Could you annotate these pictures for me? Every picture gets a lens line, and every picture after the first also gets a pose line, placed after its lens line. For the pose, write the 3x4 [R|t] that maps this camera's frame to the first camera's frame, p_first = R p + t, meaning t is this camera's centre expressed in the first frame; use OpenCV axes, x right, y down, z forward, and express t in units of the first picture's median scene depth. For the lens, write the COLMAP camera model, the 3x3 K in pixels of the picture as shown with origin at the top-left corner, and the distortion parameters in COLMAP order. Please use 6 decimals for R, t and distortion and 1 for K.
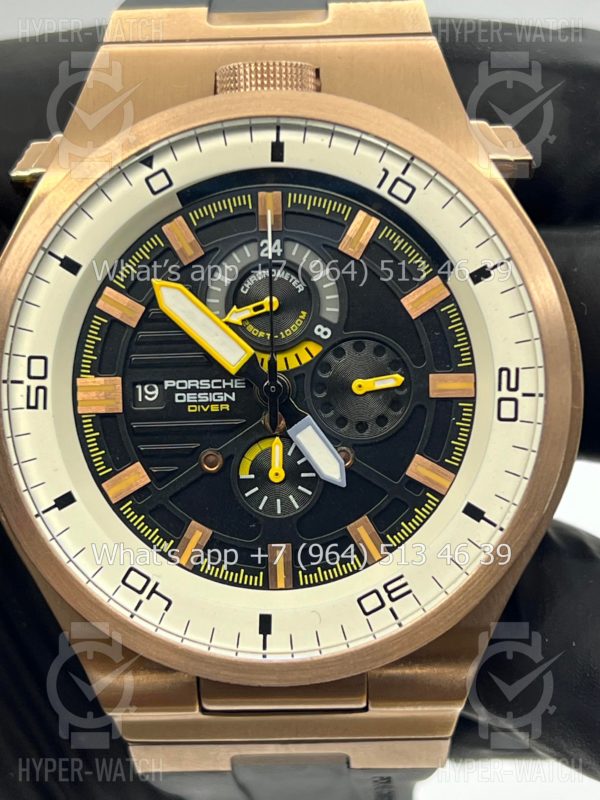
lens RADIAL K [[1836.9, 0, 296.2], [0, 1836.9, 400.0], [0, 0, 1]] dist [0.261331, 0.000000]
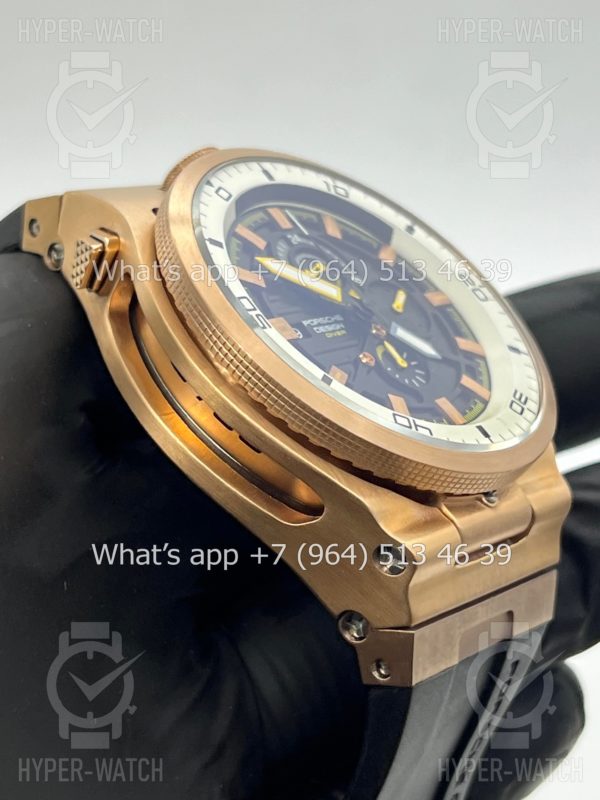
lens RADIAL K [[1836.9, 0, 301.5], [0, 1836.9, 396.8], [0, 0, 1]] dist [0.261331, 0.000000]
pose [[0.597740, -0.101793, 0.795201, -1.072865], [0.596577, 0.719085, -0.356388, 0.472301], [-0.535540, 0.687426, 0.490553, 0.432475]]
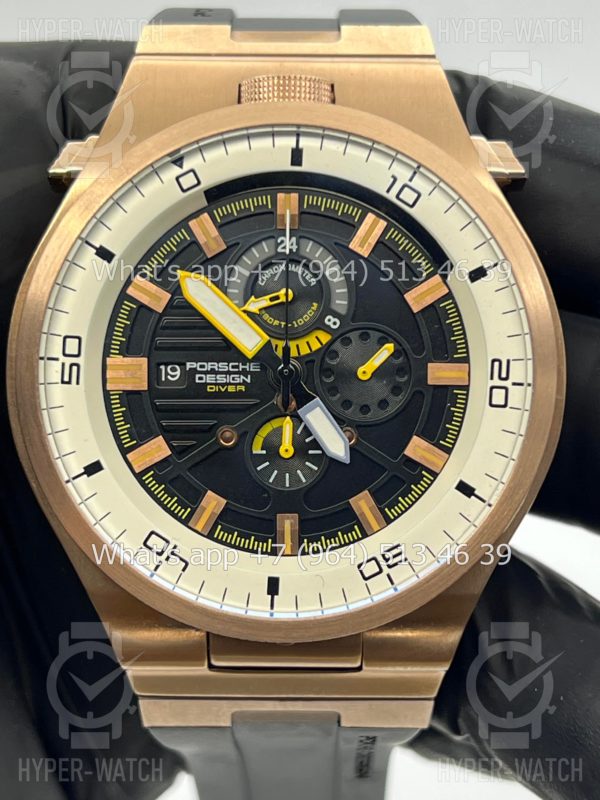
lens RADIAL K [[1836.9, 0, 298.8], [0, 1836.9, 401.6], [0, 0, 1]] dist [0.261331, 0.000000]
pose [[0.999058, 0.029268, 0.032054, -0.039565], [-0.028764, 0.999457, -0.016078, 0.028806], [-0.032507, 0.015141, 0.999357, -0.097615]]
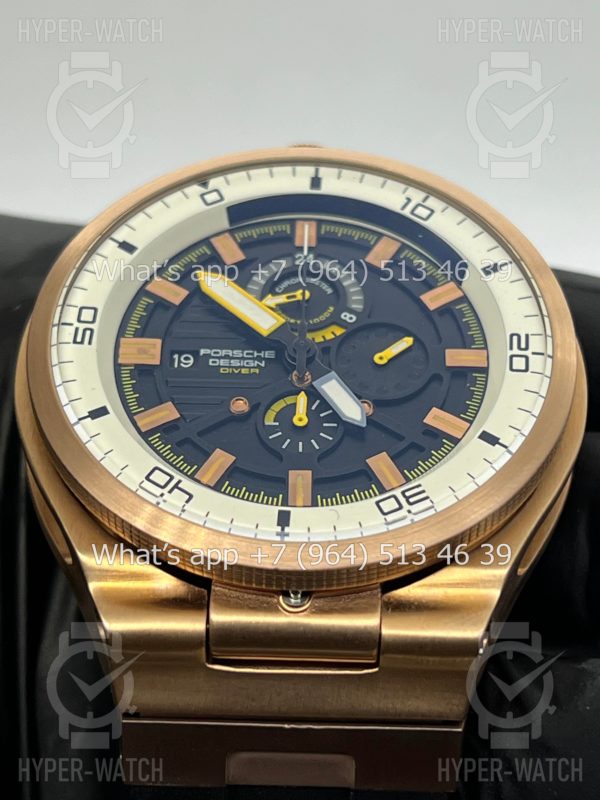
lens RADIAL K [[1836.9, 0, 296.5], [0, 1836.9, 403.0], [0, 0, 1]] dist [0.261331, 0.000000]
pose [[0.997709, 0.067240, 0.007425, -0.021406], [-0.048497, 0.787453, -0.614464, 0.683248], [-0.047163, 0.612696, 0.788910, 0.166018]]
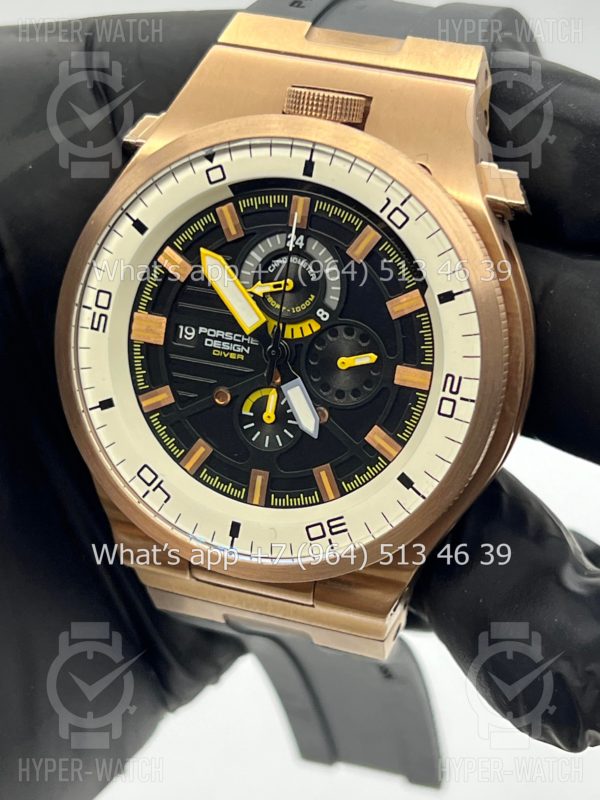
lens RADIAL K [[1836.9, 0, 304.6], [0, 1836.9, 400.6], [0, 0, 1]] dist [0.261331, 0.000000]
pose [[0.956704, 0.205955, -0.205671, 0.273865], [-0.177483, 0.972840, 0.148600, -0.165058], [0.230690, -0.105663, 0.967273, -0.224332]]
